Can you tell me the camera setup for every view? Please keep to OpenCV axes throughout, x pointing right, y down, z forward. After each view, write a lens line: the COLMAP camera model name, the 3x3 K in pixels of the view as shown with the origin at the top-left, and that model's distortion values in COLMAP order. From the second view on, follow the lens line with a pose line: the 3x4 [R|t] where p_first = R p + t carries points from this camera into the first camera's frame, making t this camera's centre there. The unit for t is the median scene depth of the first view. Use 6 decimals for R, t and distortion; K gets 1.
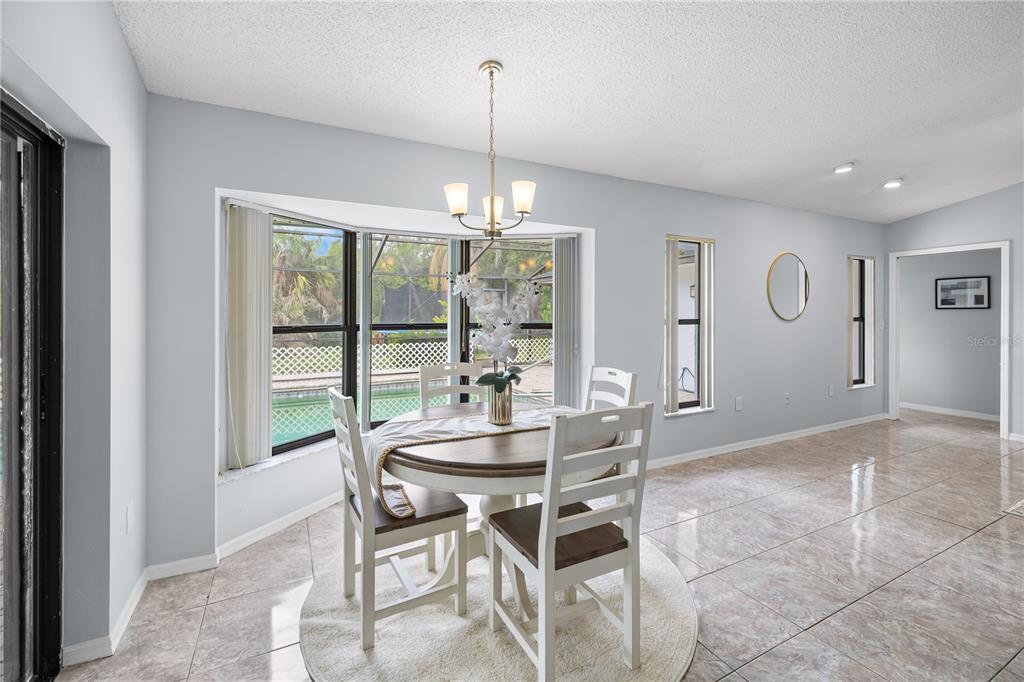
lens RADIAL K [[446.2, 0, 511.9], [0, 446.2, 312.3], [0, 0, 1]] dist [0.001112, 0.000070]
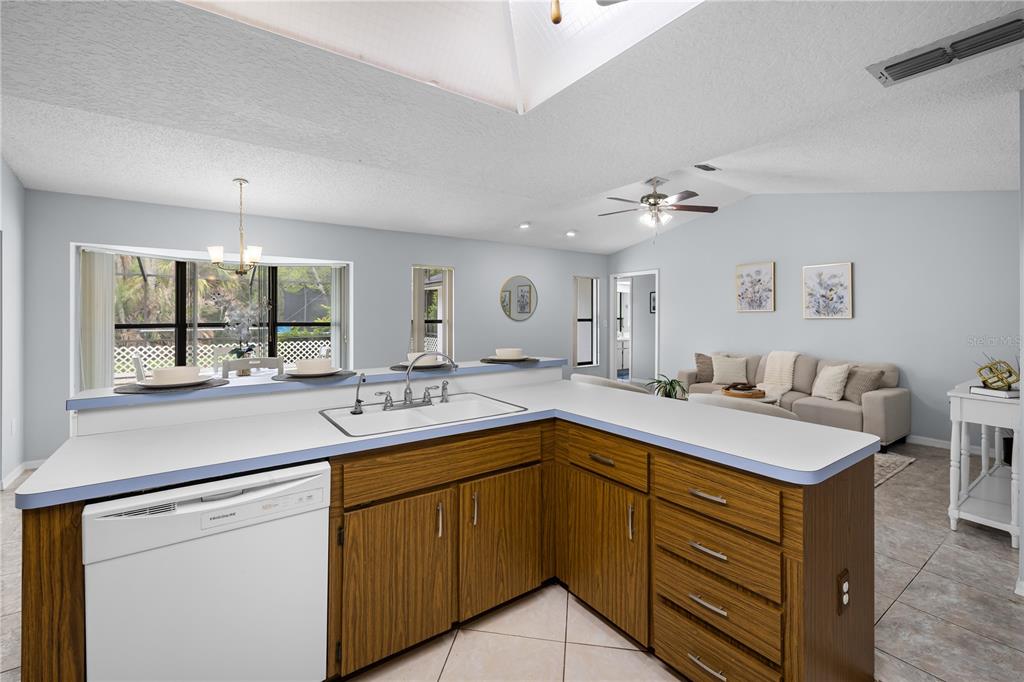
lens RADIAL K [[434.6, 0, 511.1], [0, 434.6, 316.0], [0, 0, 1]] dist [0.000544, 0.000010]
pose [[0.989080, -0.001012, 0.147377, 0.473397], [0.000411, 0.999991, 0.004109, -0.002681], [-0.147380, -0.004004, 0.989072, -0.556939]]
